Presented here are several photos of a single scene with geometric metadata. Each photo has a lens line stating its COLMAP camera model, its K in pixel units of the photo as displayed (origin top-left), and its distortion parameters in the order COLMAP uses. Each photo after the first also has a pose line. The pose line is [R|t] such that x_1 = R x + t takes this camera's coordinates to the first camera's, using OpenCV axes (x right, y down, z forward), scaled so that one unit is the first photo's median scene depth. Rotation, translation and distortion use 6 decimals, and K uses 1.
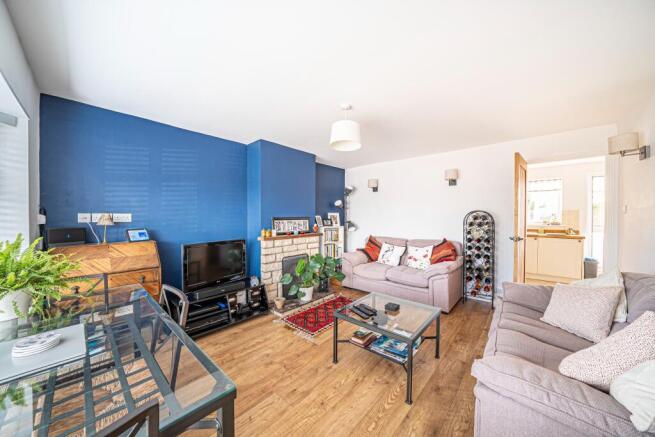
lens RADIAL K [[224.5, 0, 327.1], [0, 224.5, 217.8], [0, 0, 1]] dist [-0.019017, 0.000205]
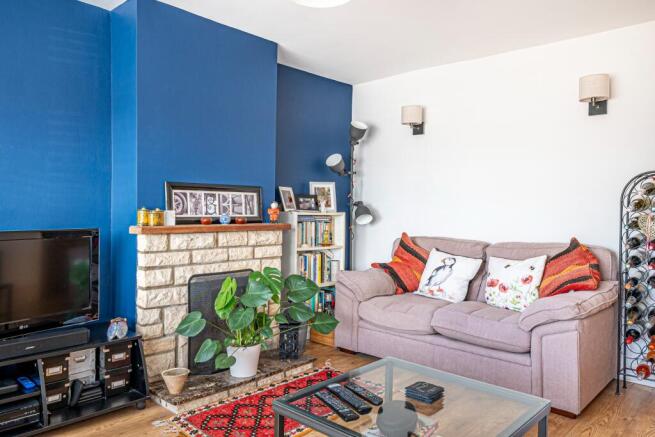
lens RADIAL K [[474.5, 0, 327.7], [0, 474.5, 217.8], [0, 0, 1]] dist [0.011761, 0.005826]
pose [[0.999730, 0.015362, -0.017423, 0.078765], [-0.015111, 0.999781, 0.014451, 0.048791], [0.017641, -0.014183, 0.999744, 0.096616]]
